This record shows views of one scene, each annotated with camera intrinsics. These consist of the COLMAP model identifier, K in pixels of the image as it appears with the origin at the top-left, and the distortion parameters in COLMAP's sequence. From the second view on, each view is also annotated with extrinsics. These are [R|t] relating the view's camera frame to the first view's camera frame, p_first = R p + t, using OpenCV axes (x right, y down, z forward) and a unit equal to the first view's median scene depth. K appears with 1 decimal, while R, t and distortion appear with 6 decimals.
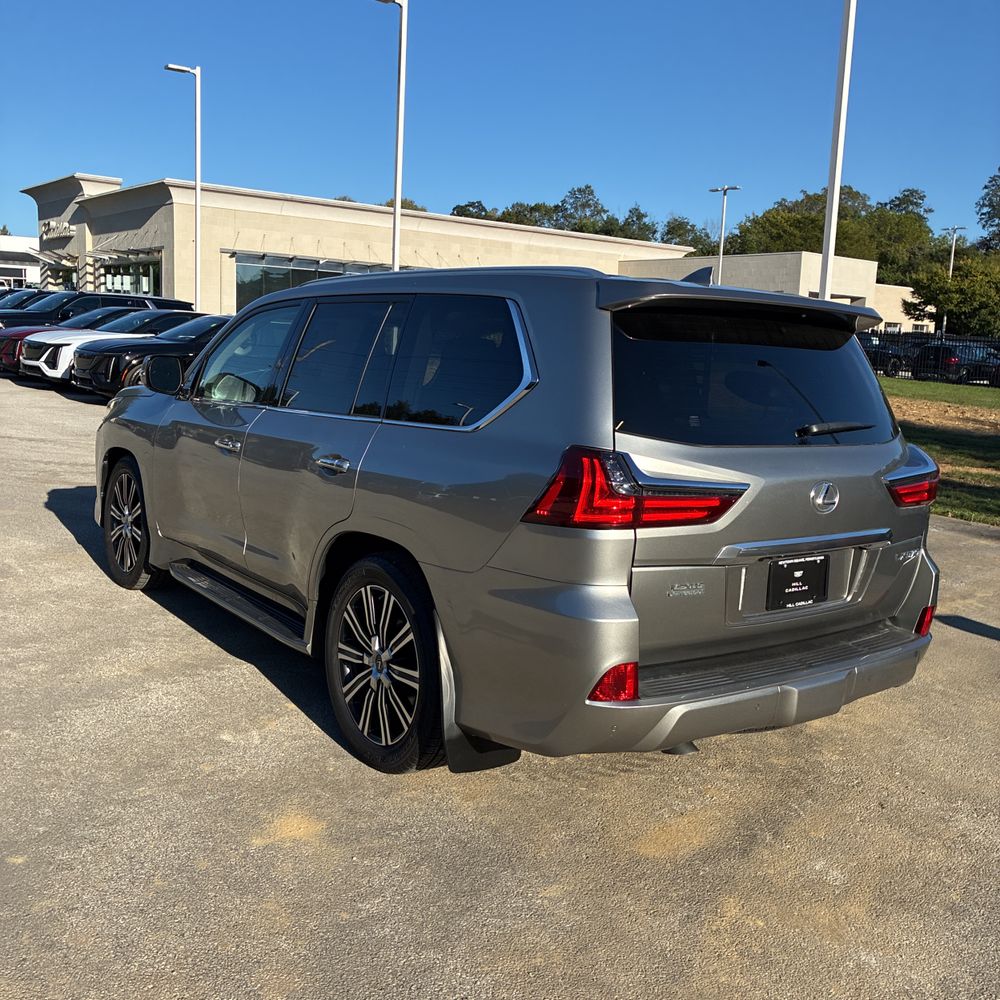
lens RADIAL K [[1016.4, 0, 498.0], [0, 1016.4, 505.9], [0, 0, 1]] dist [-0.004477, -0.011467]
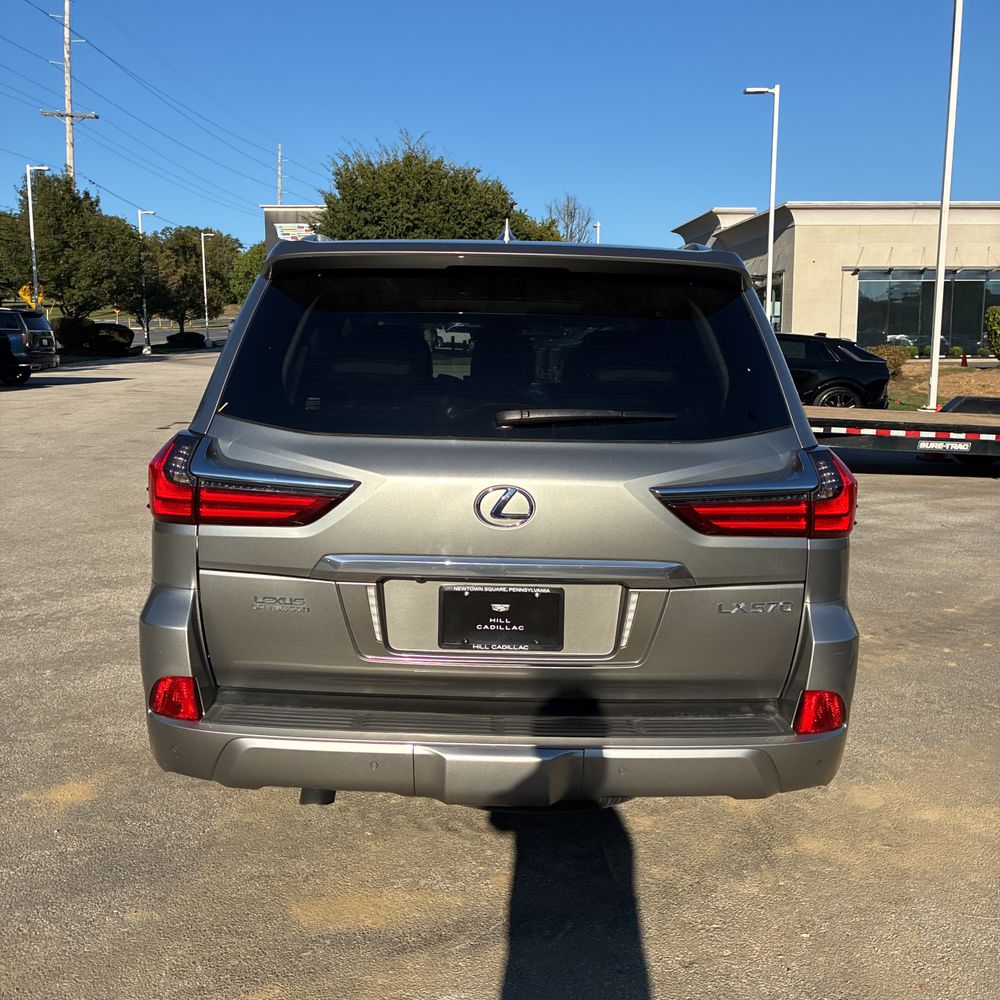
lens RADIAL K [[1009.0, 0, 500.0], [0, 1009.0, 500.0], [0, 0, 1]] dist [0.044214, -0.033655]
pose [[0.800056, 0.048958, -0.597924, 0.486170], [-0.066411, 0.997767, -0.007164, -0.005236], [0.596238, 0.045440, 0.801521, 0.255900]]
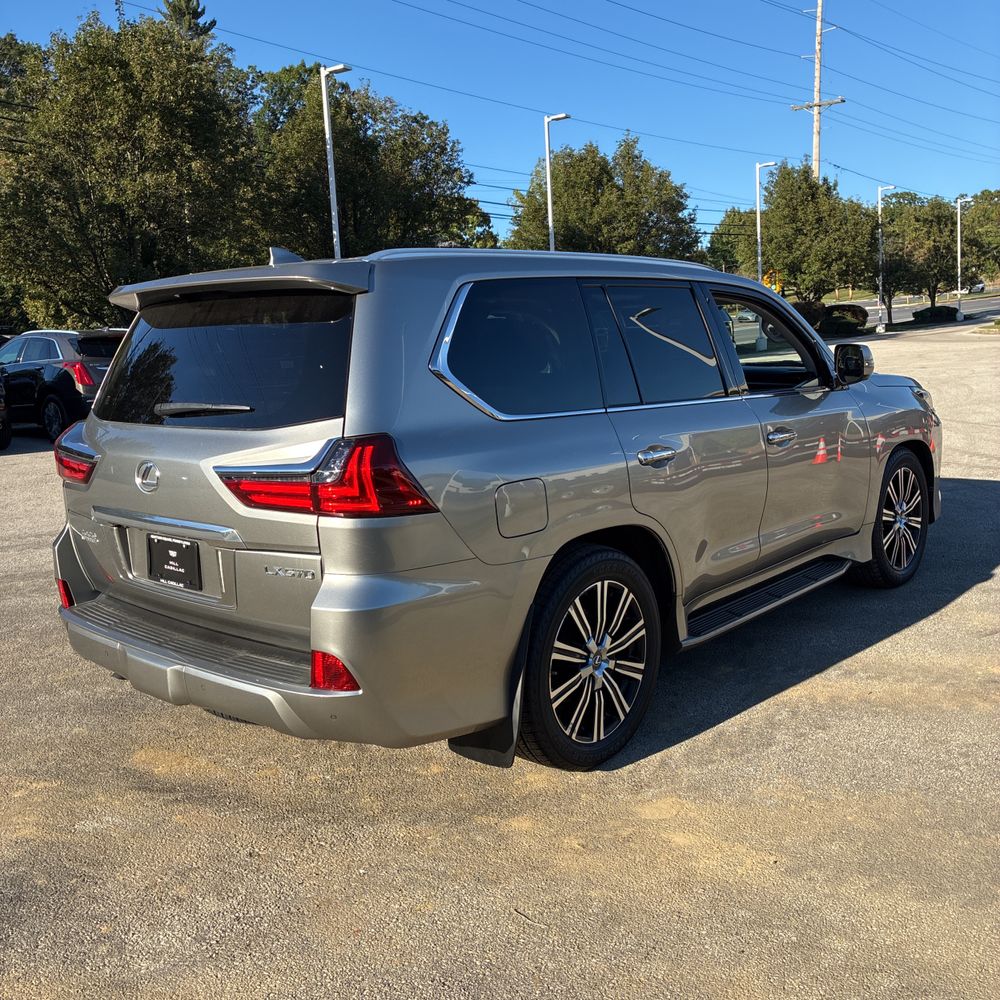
lens RADIAL K [[1007.6, 0, 498.8], [0, 1007.6, 526.8], [0, 0, 1]] dist [0.007525, -0.015180]
pose [[0.194548, 0.118584, -0.973698, 0.872047], [-0.094672, 0.990301, 0.101691, -0.060366], [0.976314, 0.072398, 0.203888, 0.726498]]
